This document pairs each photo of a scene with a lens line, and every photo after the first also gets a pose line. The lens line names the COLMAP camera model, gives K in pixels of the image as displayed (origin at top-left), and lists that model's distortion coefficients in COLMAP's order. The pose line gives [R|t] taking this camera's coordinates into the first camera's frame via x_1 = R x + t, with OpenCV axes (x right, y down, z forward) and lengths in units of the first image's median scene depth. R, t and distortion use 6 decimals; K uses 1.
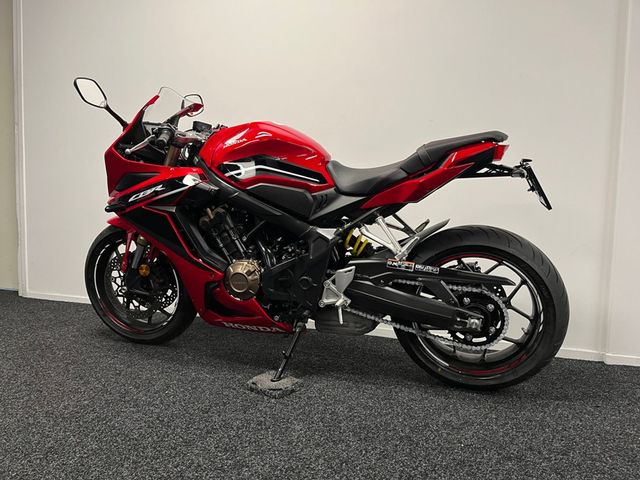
lens RADIAL K [[514.6, 0, 320.0], [0, 514.6, 240.0], [0, 0, 1]] dist [0.007787, 0.000167]
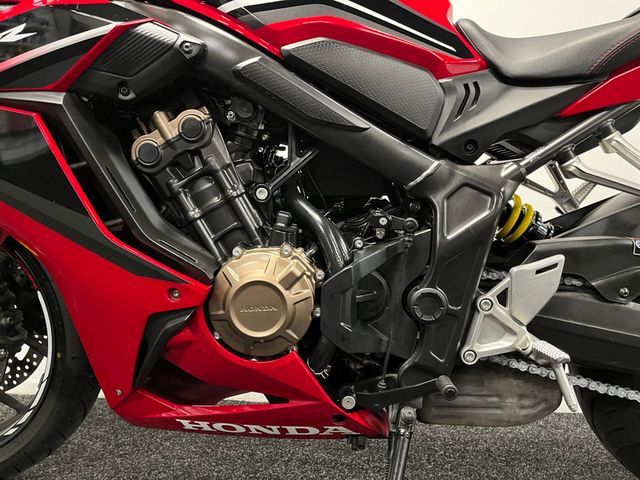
lens RADIAL K [[514.6, 0, 320.0], [0, 514.6, 240.0], [0, 0, 1]] dist [0.007787, 0.000167]
pose [[0.962561, -0.000568, 0.271065, -0.208444], [0.025841, 0.995636, -0.089677, 0.066411], [-0.269831, 0.093325, 0.958375, 0.629446]]
